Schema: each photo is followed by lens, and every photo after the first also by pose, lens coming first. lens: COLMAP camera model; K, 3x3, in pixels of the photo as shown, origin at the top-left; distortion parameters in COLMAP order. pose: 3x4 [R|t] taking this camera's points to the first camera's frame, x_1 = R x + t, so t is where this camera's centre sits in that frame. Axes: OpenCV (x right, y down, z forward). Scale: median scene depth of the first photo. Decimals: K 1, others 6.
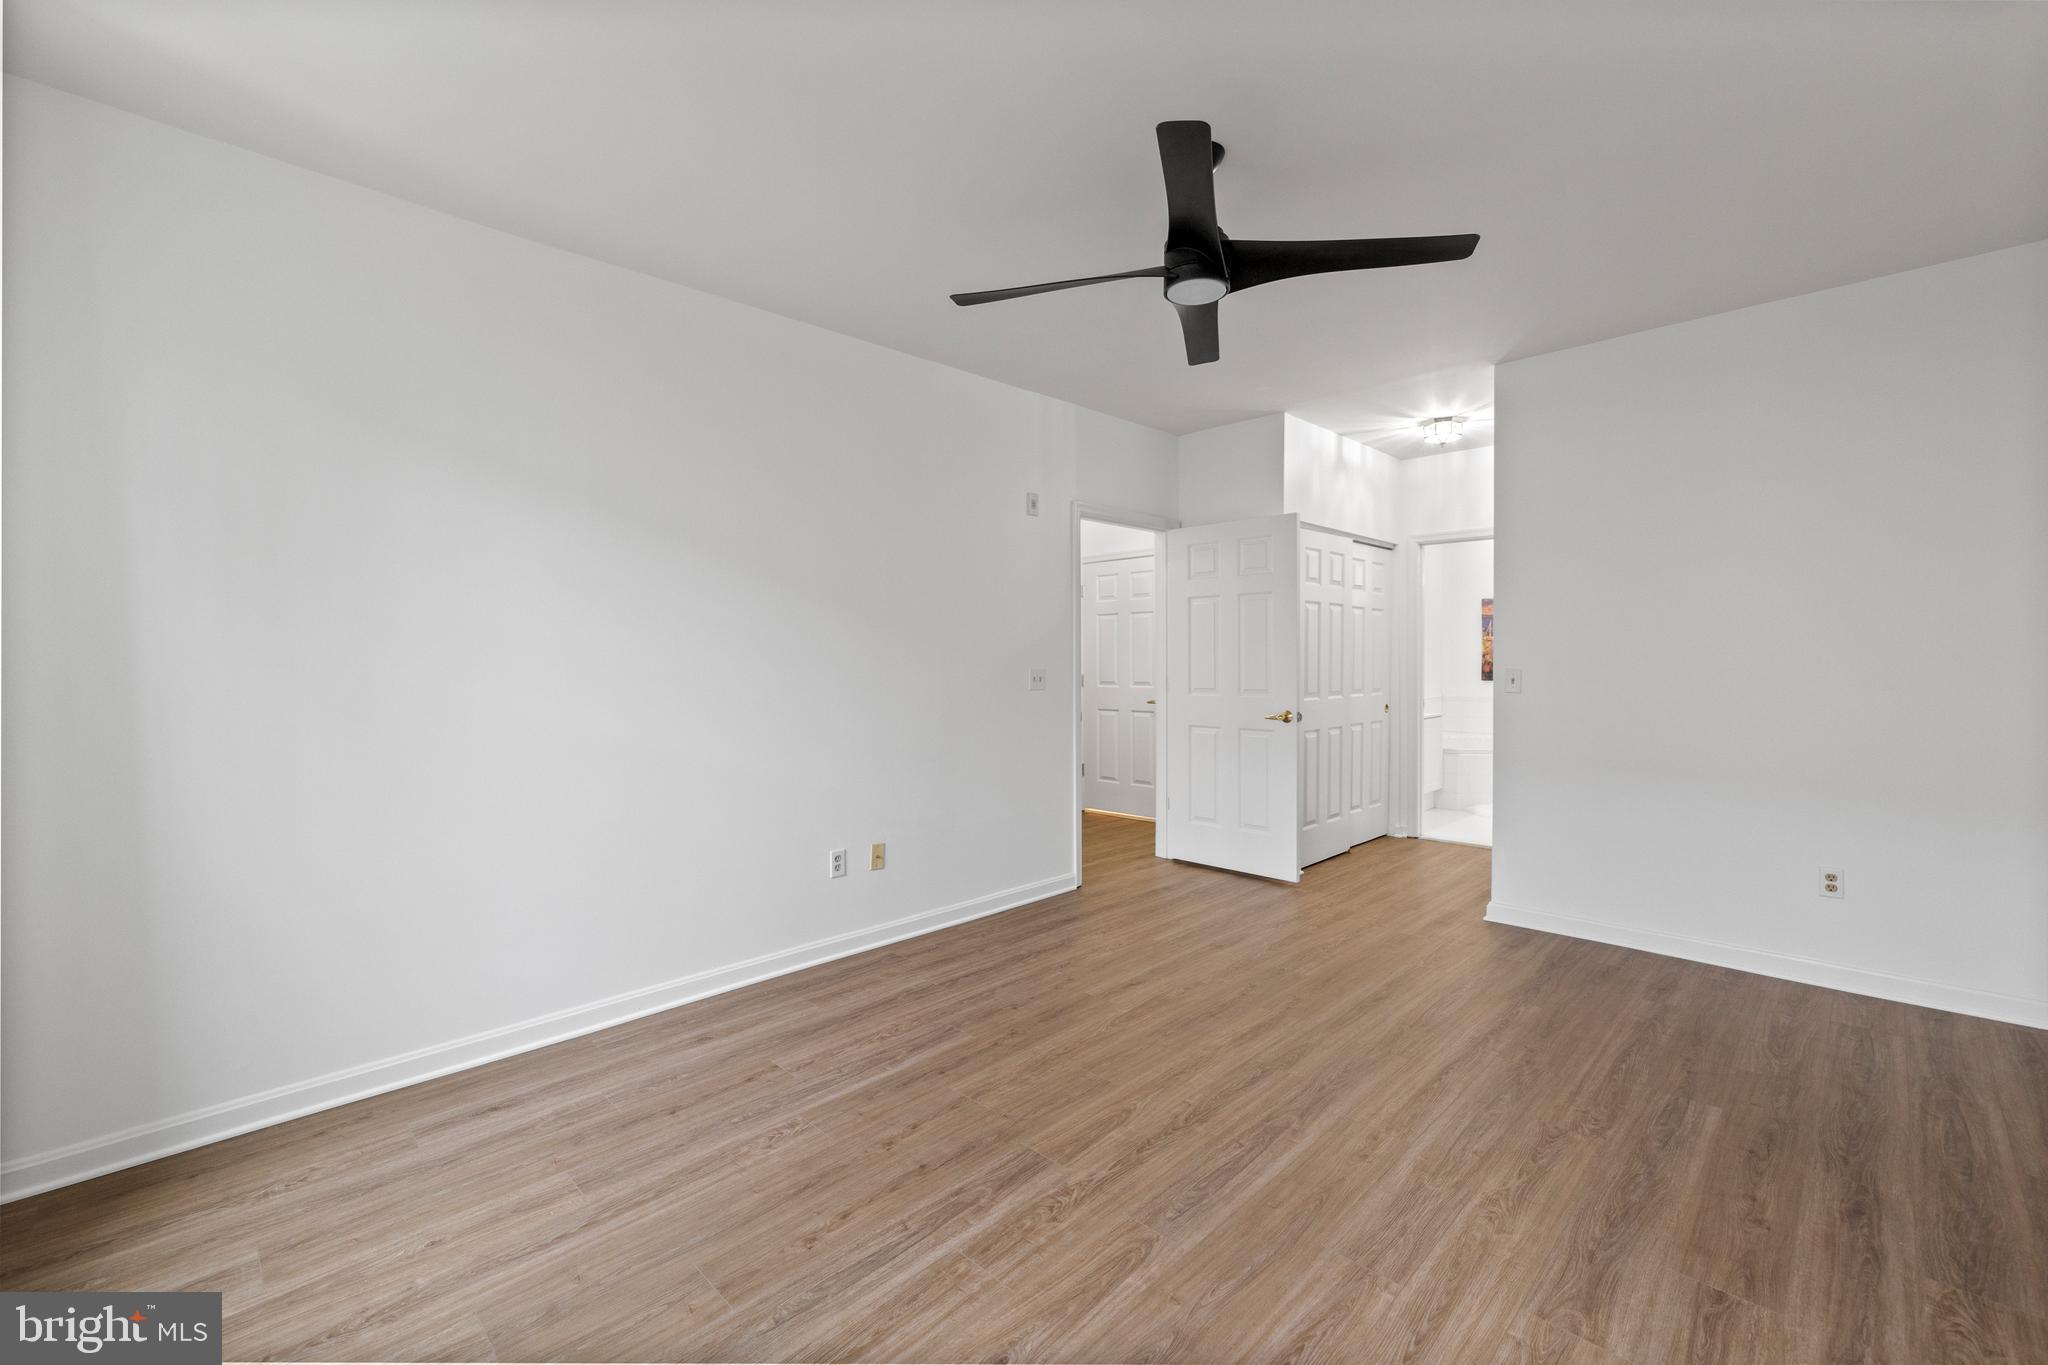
lens RADIAL K [[862.7, 0, 1030.7], [0, 862.7, 670.8], [0, 0, 1]] dist [-0.001169, 0.000161]
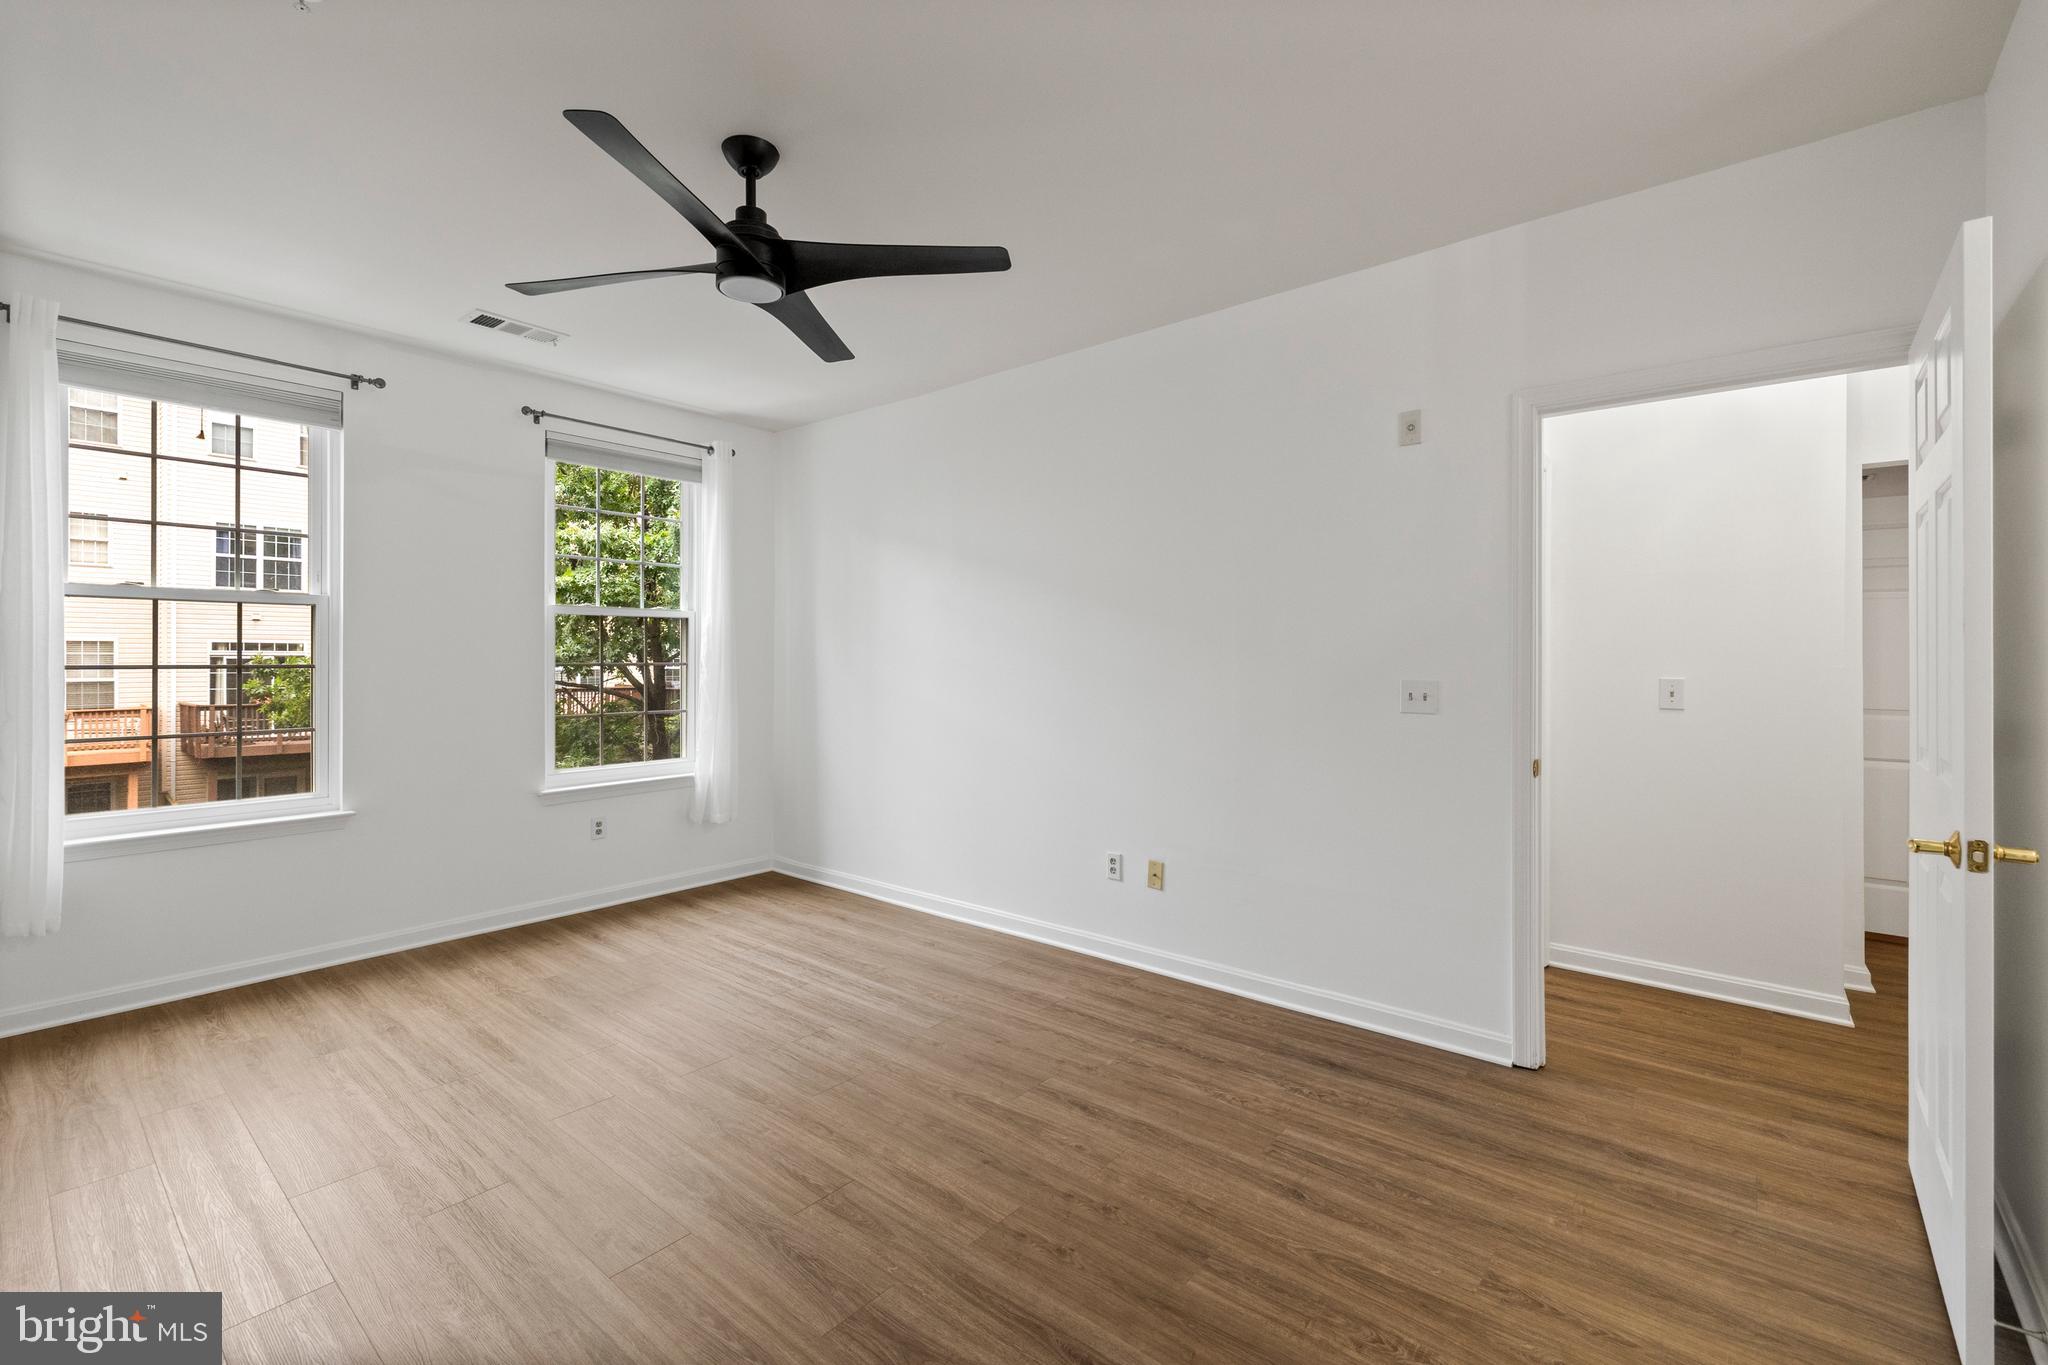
lens RADIAL K [[887.9, 0, 1021.5], [0, 887.9, 655.8], [0, 0, 1]] dist [0.001039, 0.000203]
pose [[0.075425, 0.001275, -0.997151, 0.796294], [-0.015504, 0.999880, 0.000106, -0.020045], [0.997031, 0.015452, 0.075436, 0.808268]]
